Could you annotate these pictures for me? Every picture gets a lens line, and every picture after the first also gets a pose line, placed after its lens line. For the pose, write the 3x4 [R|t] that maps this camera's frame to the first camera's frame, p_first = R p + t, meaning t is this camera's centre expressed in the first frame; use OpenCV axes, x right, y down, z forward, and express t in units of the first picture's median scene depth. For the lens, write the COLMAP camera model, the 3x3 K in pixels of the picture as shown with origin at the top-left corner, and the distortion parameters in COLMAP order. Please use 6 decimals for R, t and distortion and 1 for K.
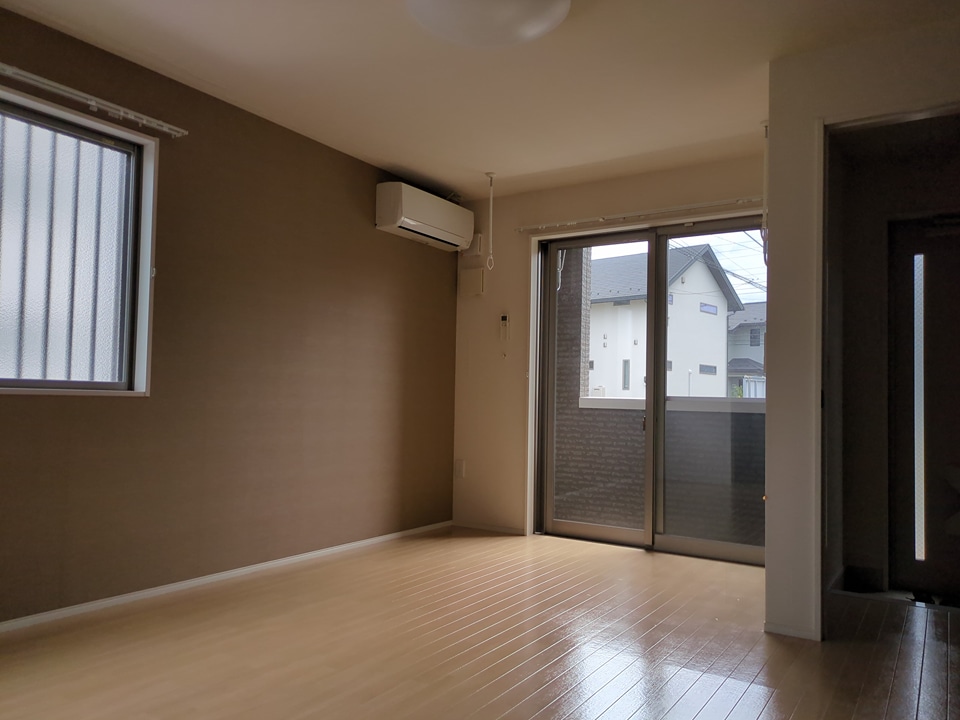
lens RADIAL K [[707.3, 0, 481.3], [0, 707.3, 393.0], [0, 0, 1]] dist [-0.003267, -0.001468]
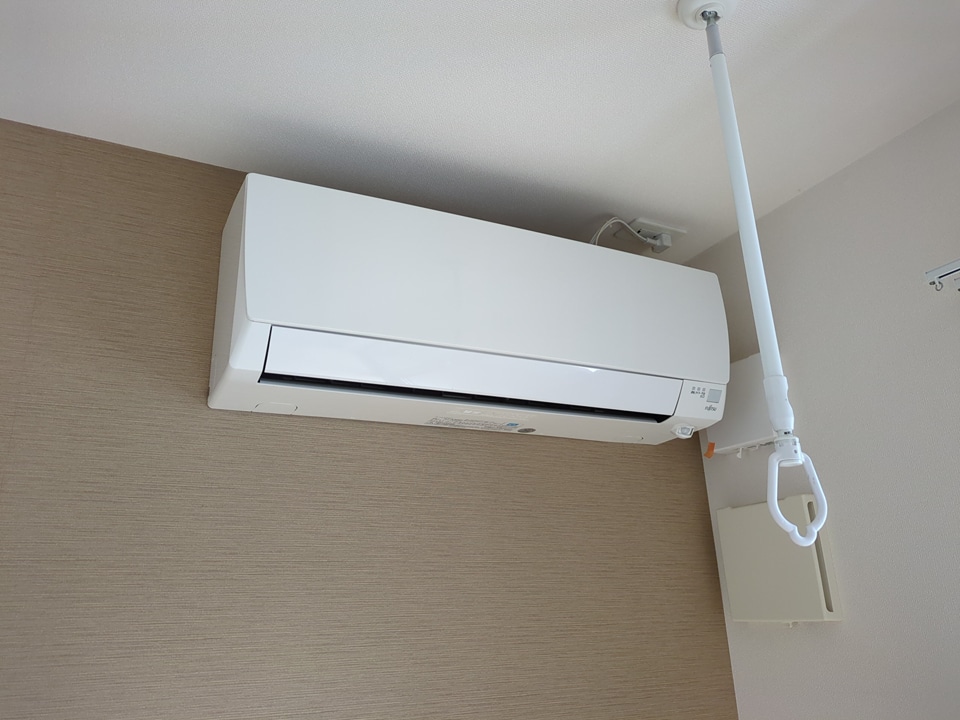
lens RADIAL K [[719.3, 0, 485.0], [0, 719.3, 361.0], [0, 0, 1]] dist [0.022858, -0.006141]
pose [[0.865167, -0.210566, -0.455135, 0.027182], [0.058412, 0.943712, -0.325569, -0.149358], [0.498070, 0.255086, 0.828769, 0.756599]]
